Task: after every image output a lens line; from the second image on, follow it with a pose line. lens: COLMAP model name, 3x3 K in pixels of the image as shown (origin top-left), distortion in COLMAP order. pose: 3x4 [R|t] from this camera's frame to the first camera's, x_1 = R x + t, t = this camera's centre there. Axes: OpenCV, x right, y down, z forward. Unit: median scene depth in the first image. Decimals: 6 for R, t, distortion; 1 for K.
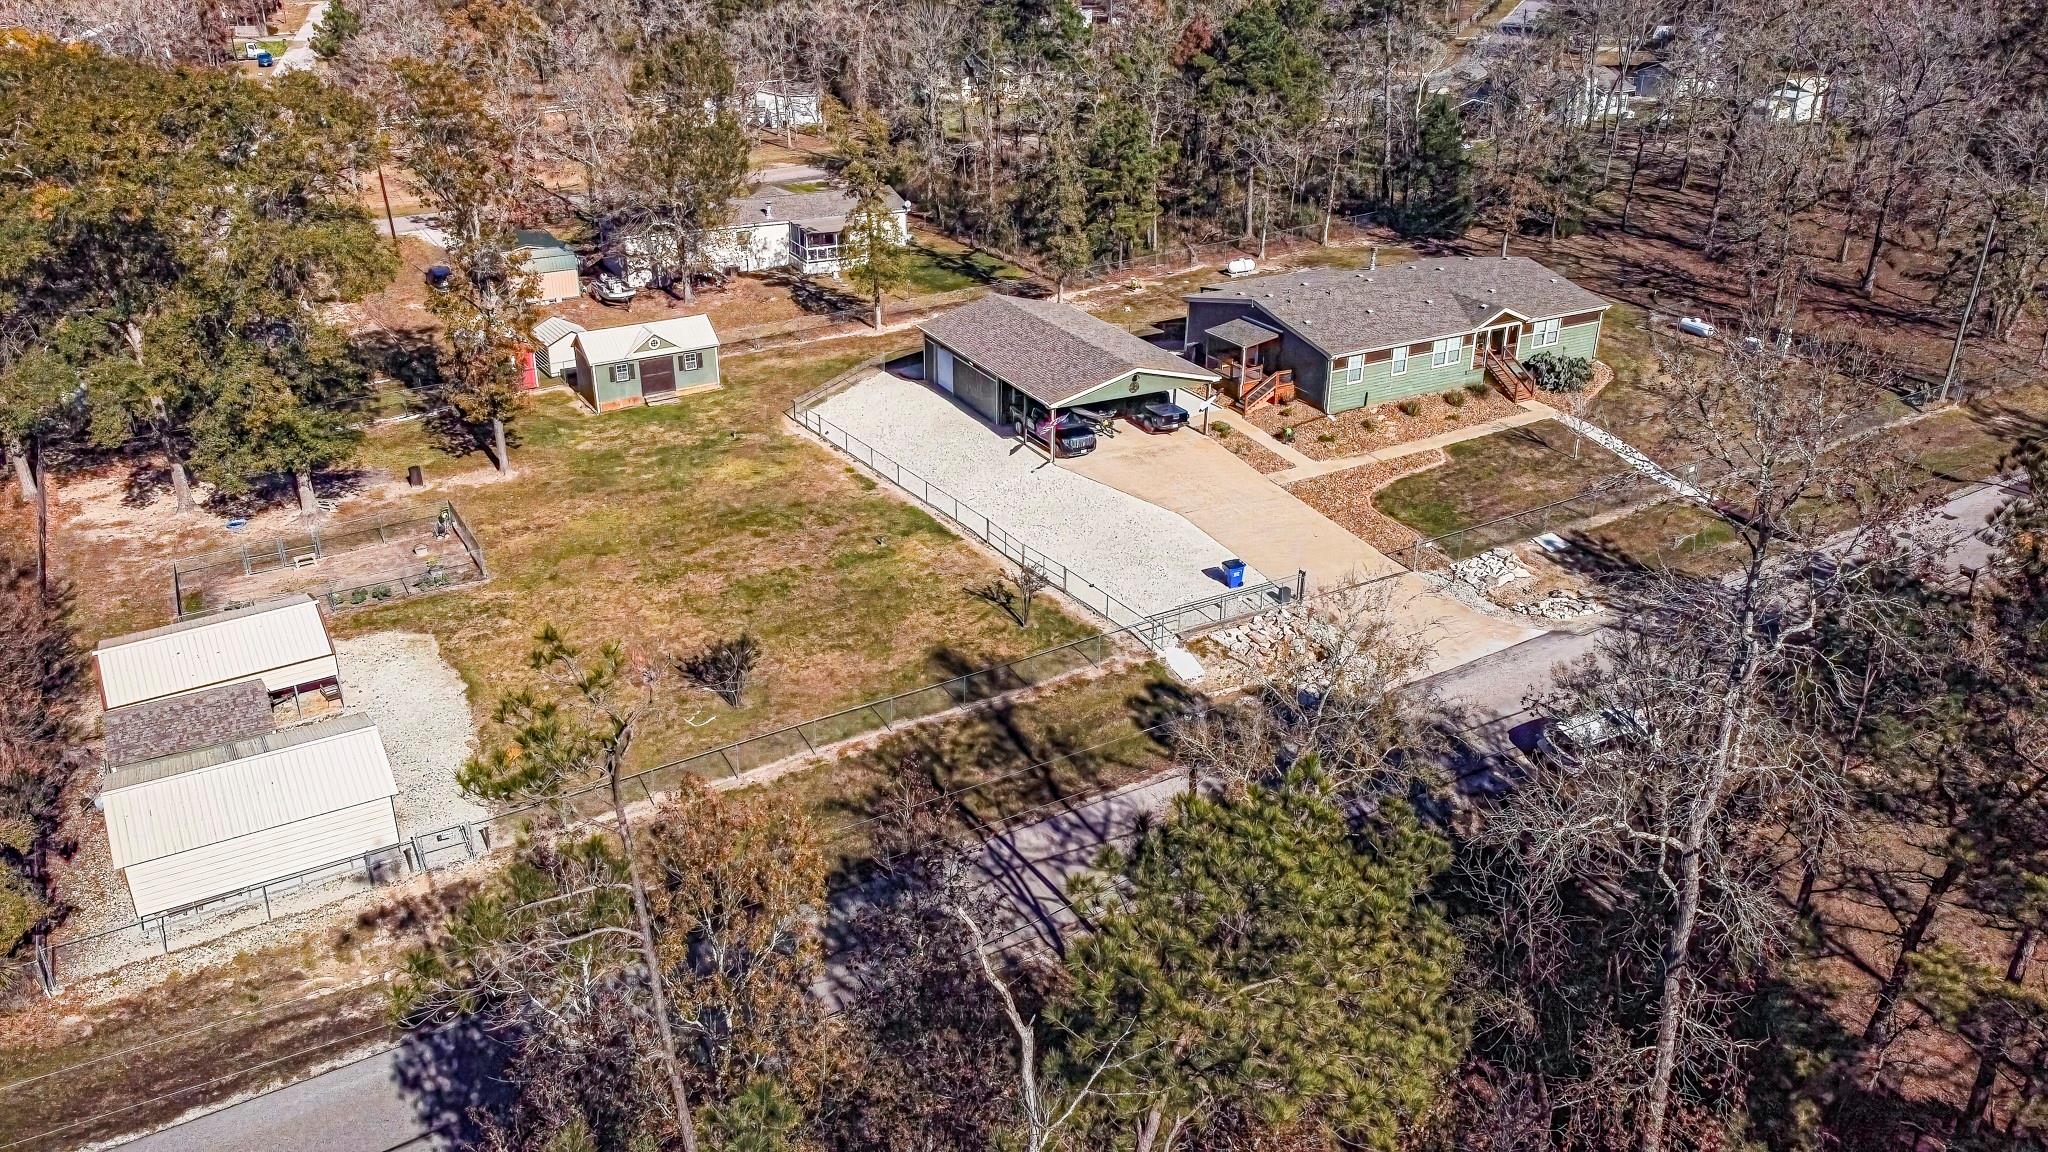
lens RADIAL K [[1434.1, 0, 1024.0], [0, 1434.1, 576.0], [0, 0, 1]] dist [0.044330, -0.000087]
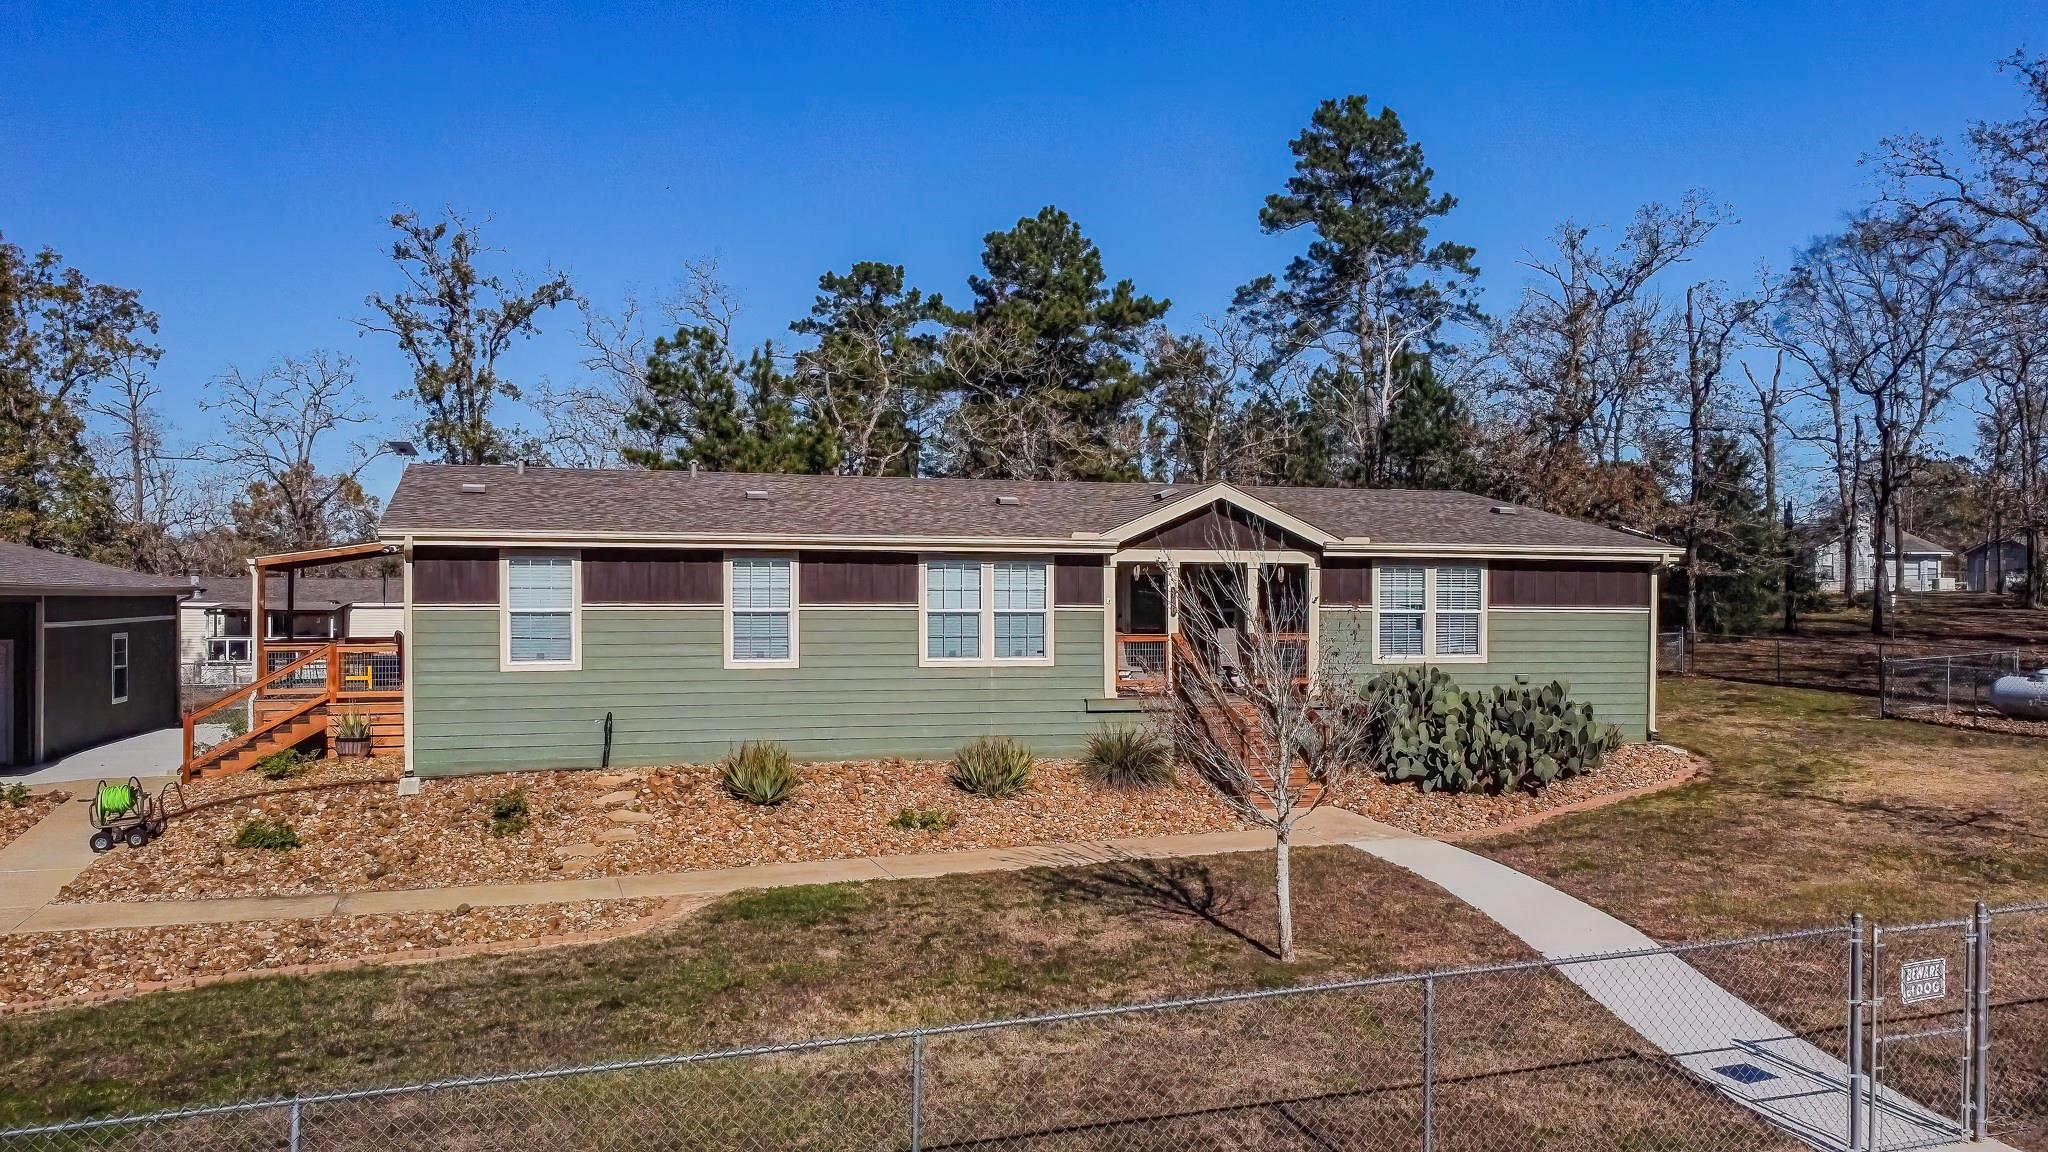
lens RADIAL K [[1552.3, 0, 965.6], [0, 1552.3, 629.9], [0, 0, 1]] dist [0.044906, -0.048847]
pose [[0.971936, 0.002950, -0.235228, 0.371859], [-0.098664, 0.912839, -0.396221, -0.035153], [0.213557, 0.408310, 0.887511, 0.759121]]
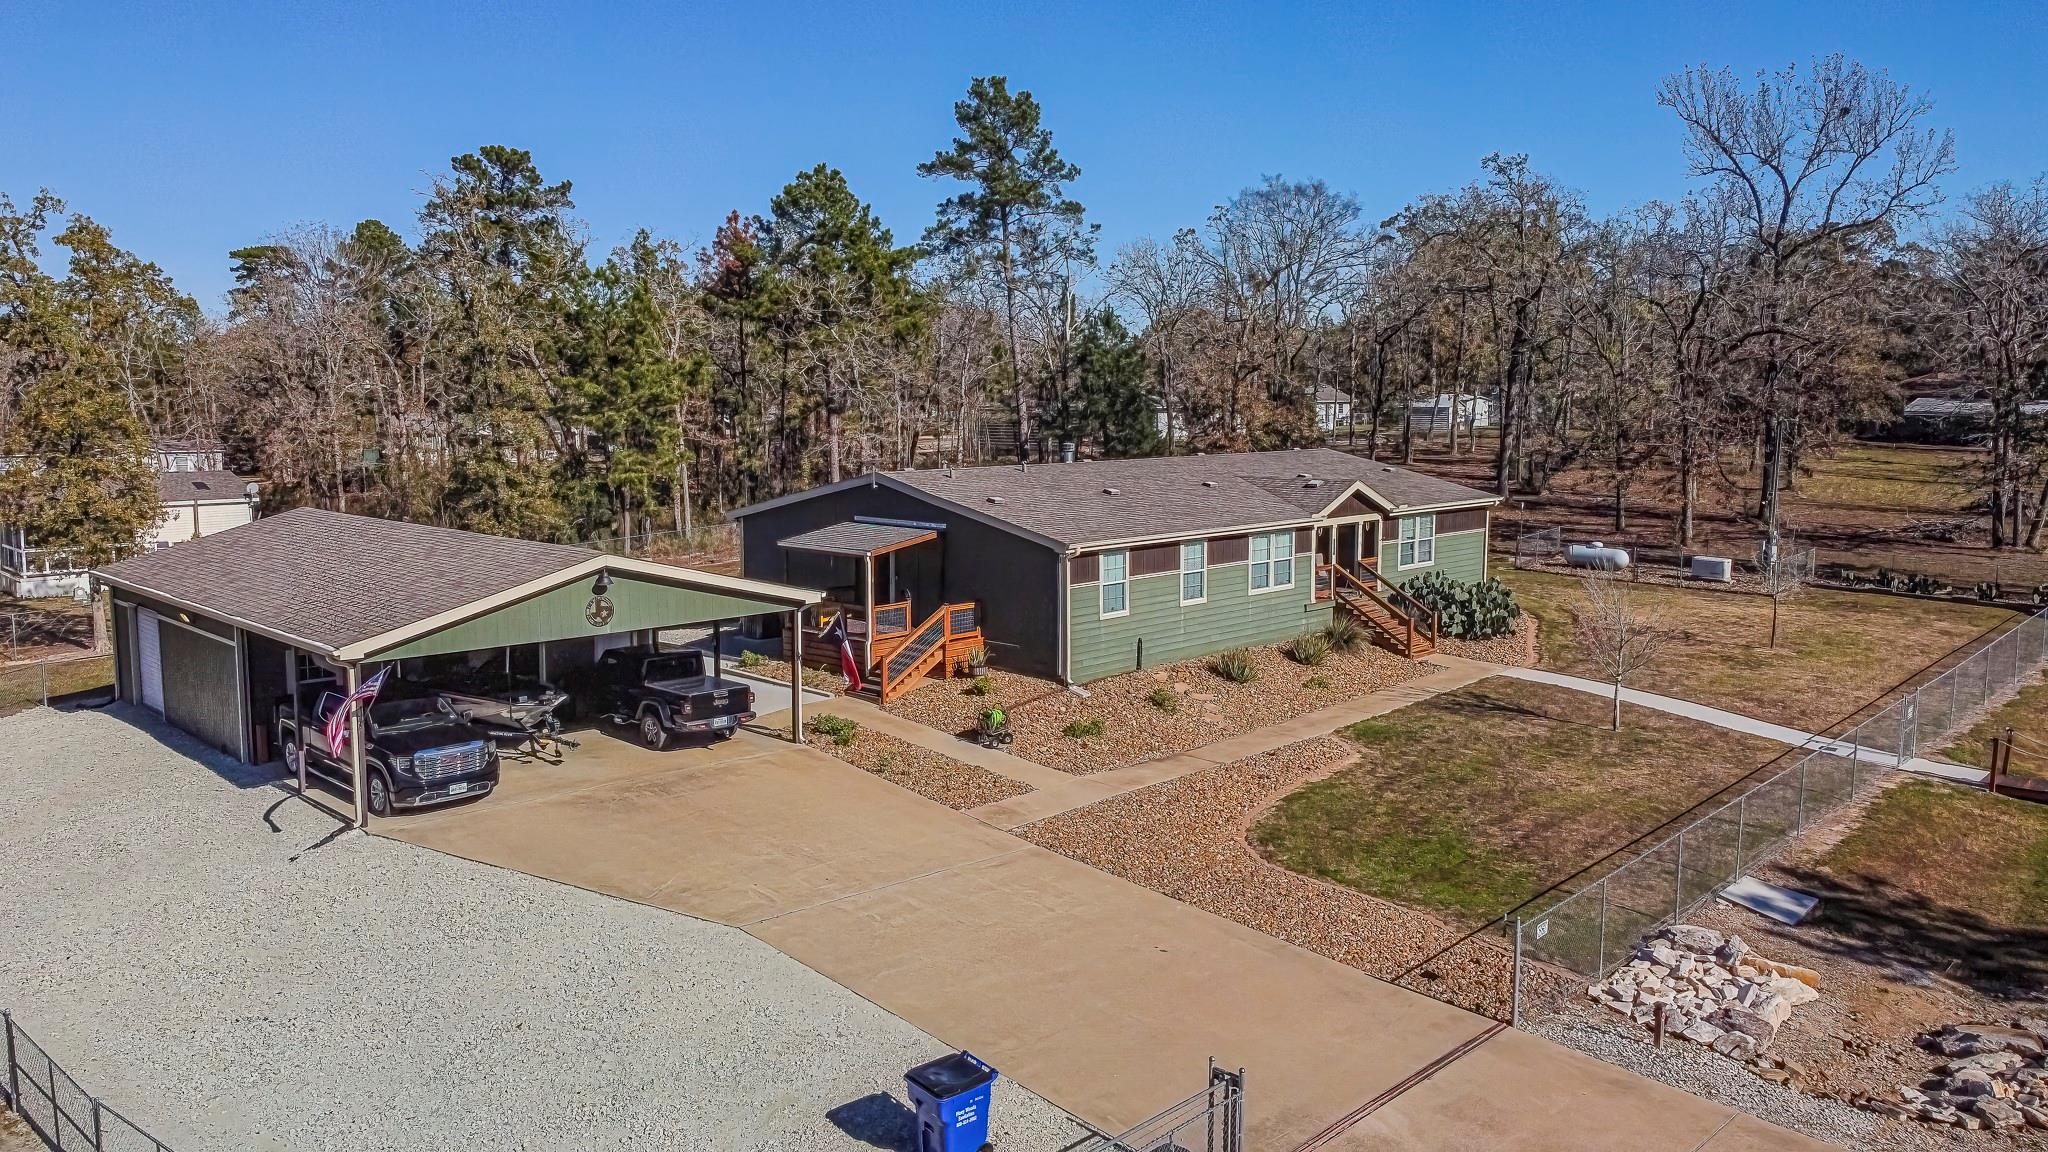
lens RADIAL K [[1514.2, 0, 977.2], [0, 1514.2, 579.2], [0, 0, 1]] dist [0.045371, -0.064922]
pose [[0.966637, -0.042111, 0.252664, 0.067287], [0.118643, 0.947812, -0.295932, -0.009007], [-0.227016, 0.316036, 0.921187, 0.564641]]
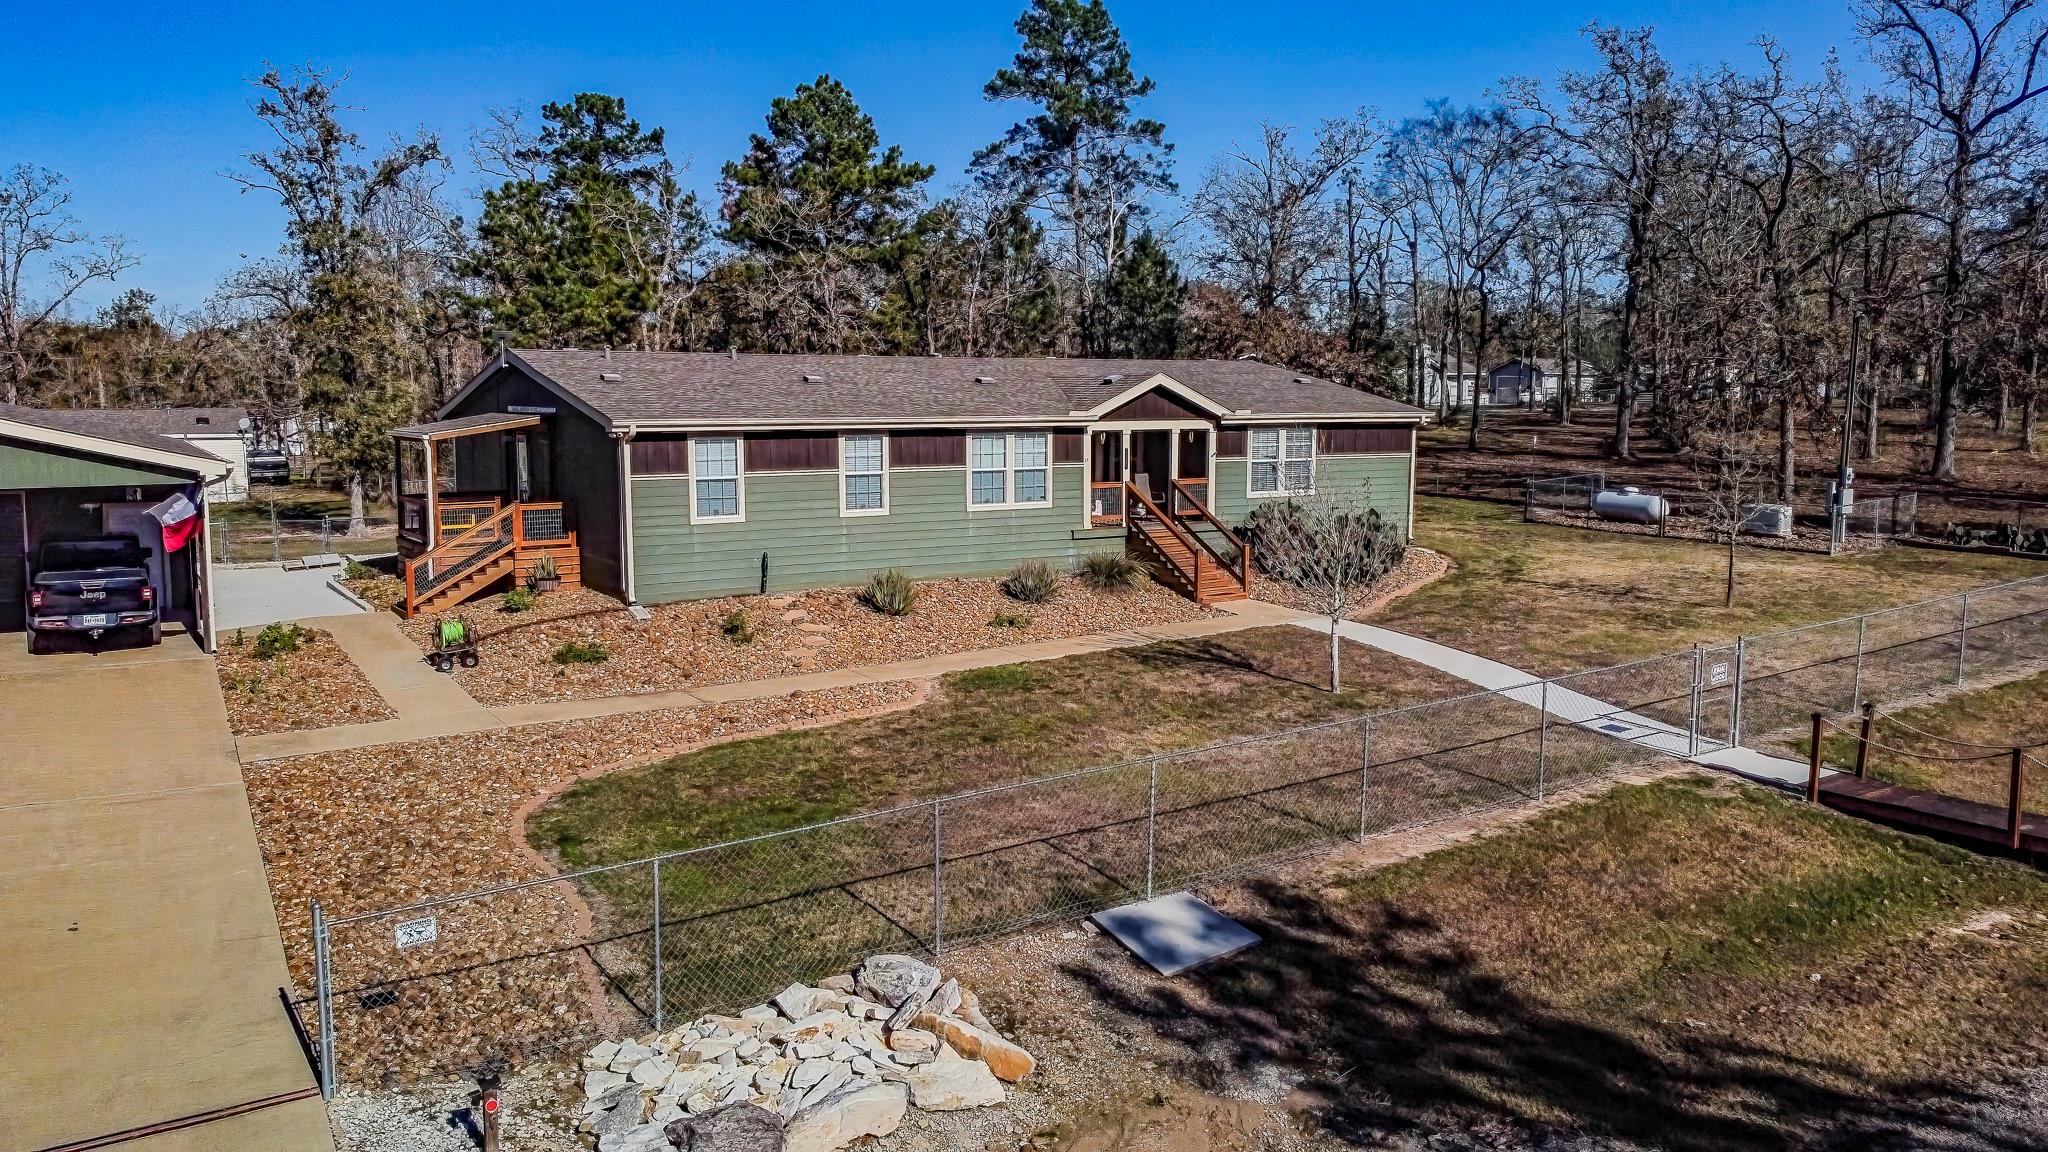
lens RADIAL K [[1514.2, 0, 977.2], [0, 1514.2, 579.2], [0, 0, 1]] dist [0.045371, -0.064922]
pose [[0.999340, -0.011148, 0.034571, 0.279868], [0.021465, 0.949020, -0.314484, -0.002354], [-0.029303, 0.315019, 0.948633, 0.648471]]
